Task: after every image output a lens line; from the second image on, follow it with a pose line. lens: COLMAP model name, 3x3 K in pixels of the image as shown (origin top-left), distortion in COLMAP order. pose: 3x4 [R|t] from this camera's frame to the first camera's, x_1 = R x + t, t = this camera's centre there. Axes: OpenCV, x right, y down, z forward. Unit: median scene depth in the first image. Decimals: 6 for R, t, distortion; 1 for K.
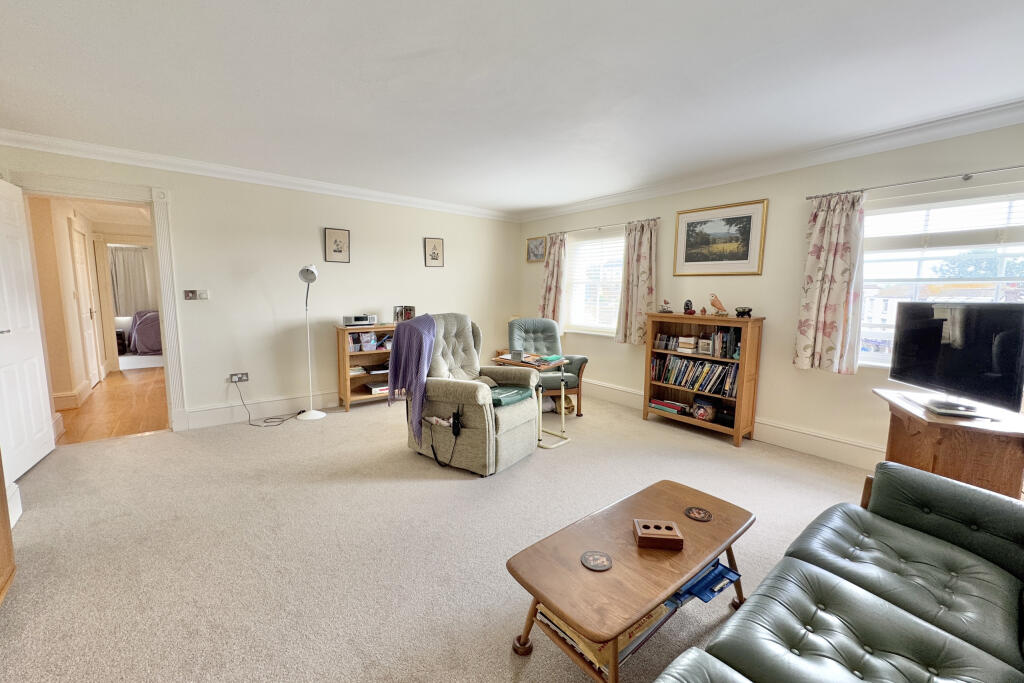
lens RADIAL K [[412.5, 0, 508.8], [0, 412.5, 344.0], [0, 0, 1]] dist [-0.001977, -0.000180]
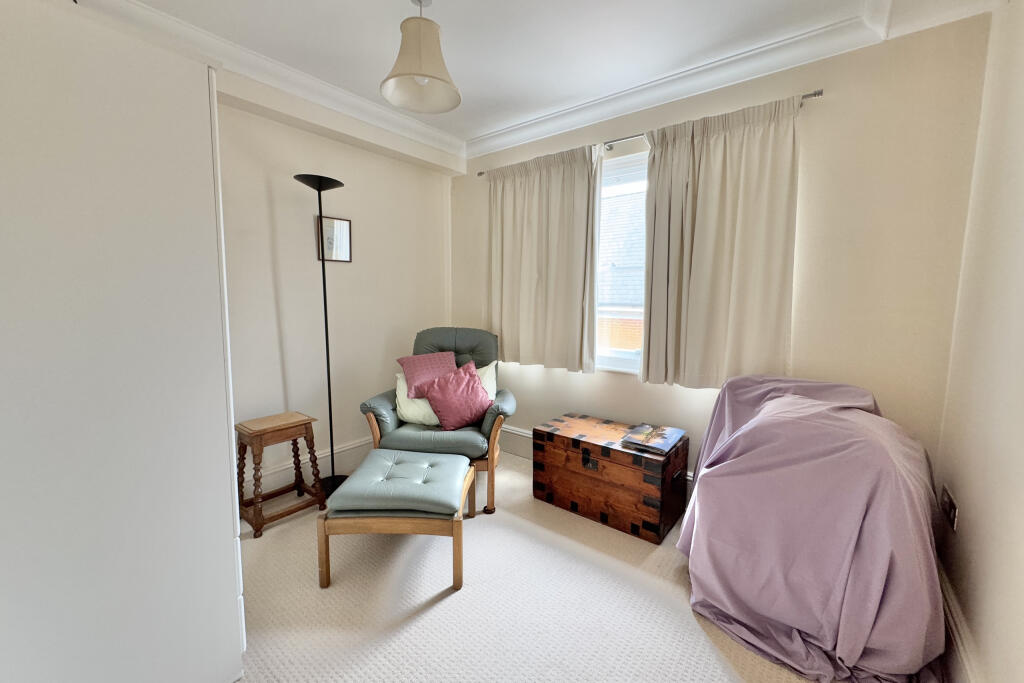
lens RADIAL K [[412.5, 0, 505.2], [0, 412.5, 340.3], [0, 0, 1]] dist [-0.001977, -0.000180]
pose [[0.242057, 0.093211, -0.965774, -0.713098], [-0.124524, 0.990128, 0.064351, -0.098938], [0.962238, 0.104685, 0.251274, 0.817118]]
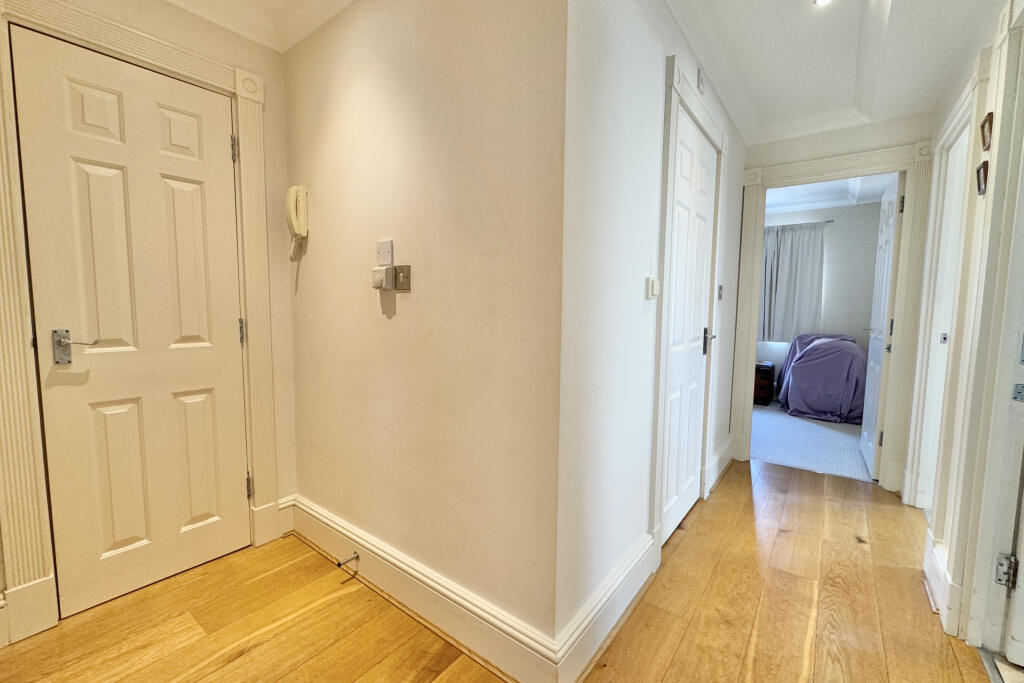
lens RADIAL K [[412.5, 0, 516.0], [0, 412.5, 343.9], [0, 0, 1]] dist [-0.001977, -0.000180]
pose [[0.241264, 0.077225, -0.967382, -0.447270], [-0.122172, 0.991315, 0.048666, -0.046802], [0.962739, 0.106445, 0.248603, 0.485247]]
